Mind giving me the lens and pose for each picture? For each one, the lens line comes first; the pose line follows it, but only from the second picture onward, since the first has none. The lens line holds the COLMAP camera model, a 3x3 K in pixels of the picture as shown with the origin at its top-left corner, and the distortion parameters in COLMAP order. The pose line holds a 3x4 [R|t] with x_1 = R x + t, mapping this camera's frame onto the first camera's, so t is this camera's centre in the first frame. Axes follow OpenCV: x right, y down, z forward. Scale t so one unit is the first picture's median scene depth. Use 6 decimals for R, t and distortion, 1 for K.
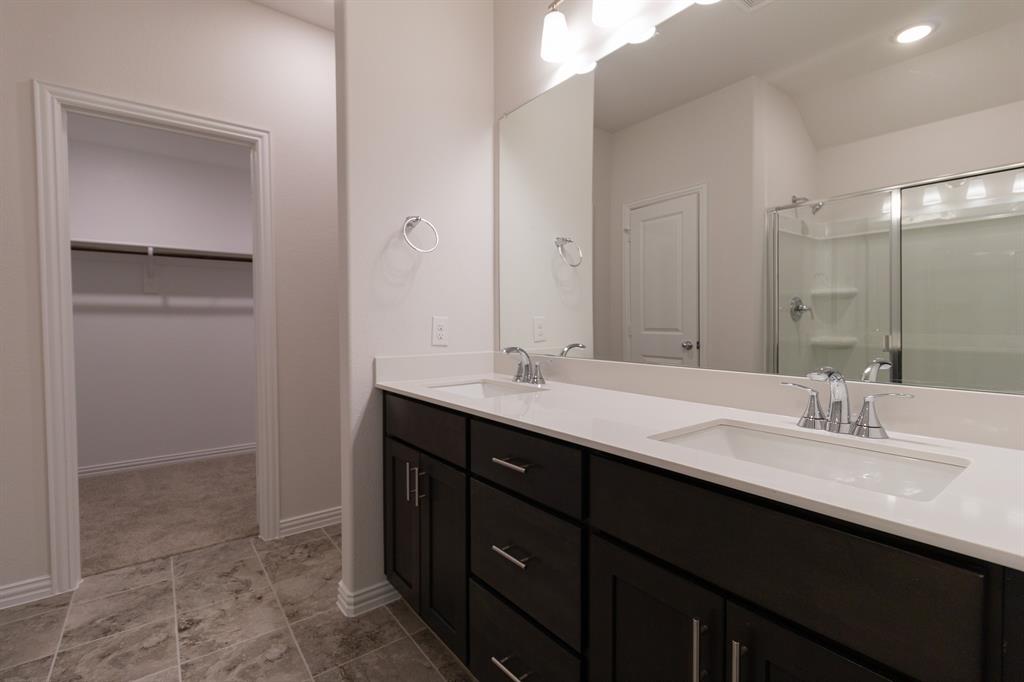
lens RADIAL K [[471.6, 0, 509.7], [0, 471.6, 336.5], [0, 0, 1]] dist [0.014161, -0.000670]
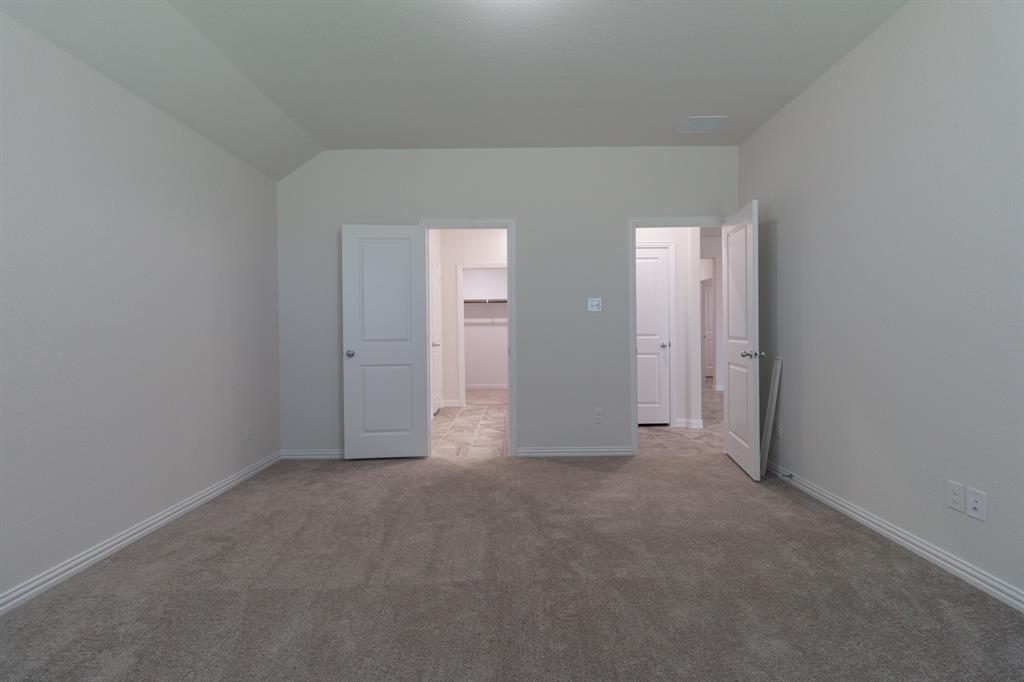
lens RADIAL K [[468.6, 0, 514.4], [0, 468.6, 334.9], [0, 0, 1]] dist [0.005464, -0.000522]
pose [[0.803308, 0.004393, -0.595548, 1.324366], [-0.015413, 0.999791, -0.013415, 0.048655], [0.595365, 0.019955, 0.803208, -1.430165]]
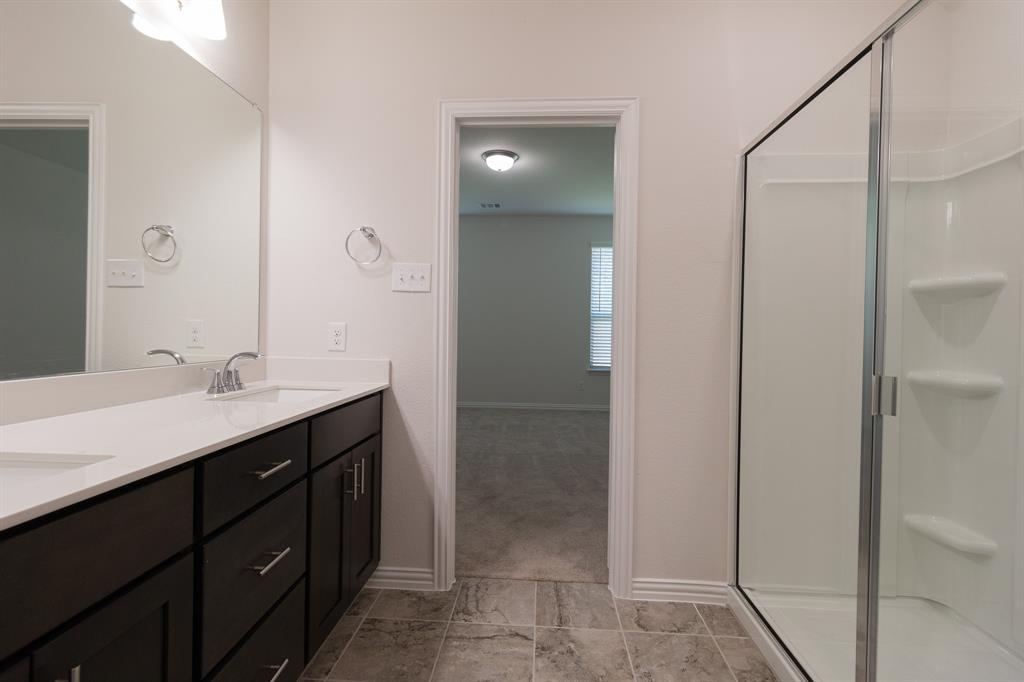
lens RADIAL K [[468.6, 0, 514.4], [0, 468.6, 334.9], [0, 0, 1]] dist [0.005464, -0.000522]
pose [[-0.763949, -0.014001, 0.645125, -0.557138], [0.002863, 0.999681, 0.025086, -0.019415], [-0.645271, 0.021012, -0.763665, 0.775235]]
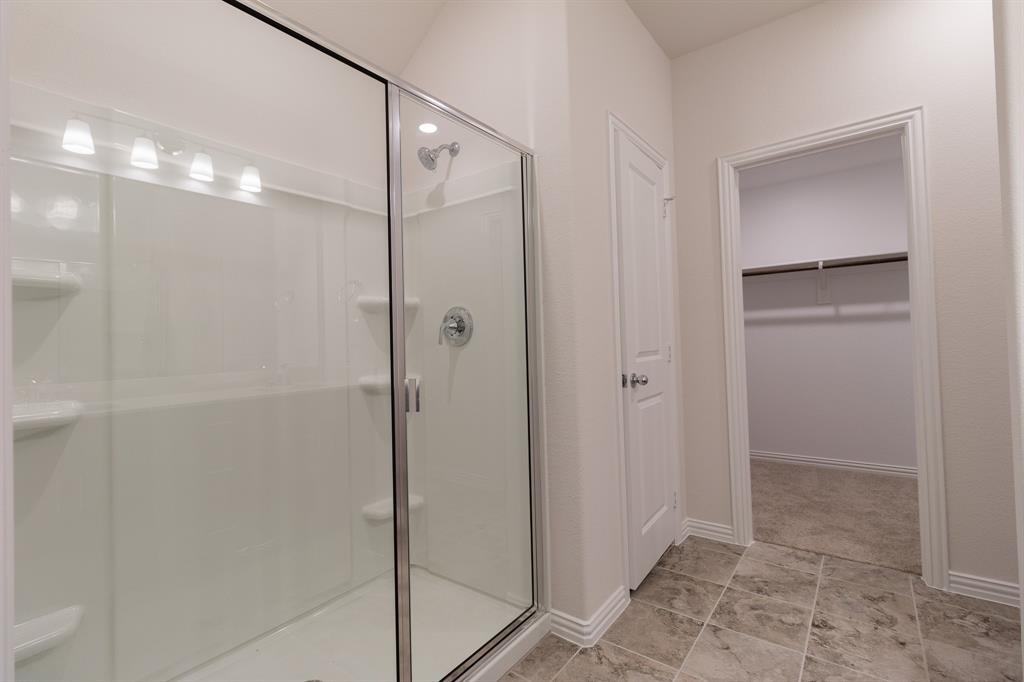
lens RADIAL K [[468.6, 0, 514.4], [0, 468.6, 334.9], [0, 0, 1]] dist [0.005464, -0.000522]
pose [[0.278926, -0.019175, -0.960121, 0.109062], [0.000829, 0.999805, -0.019727, -0.002415], [0.960312, 0.004706, 0.278888, 0.062004]]
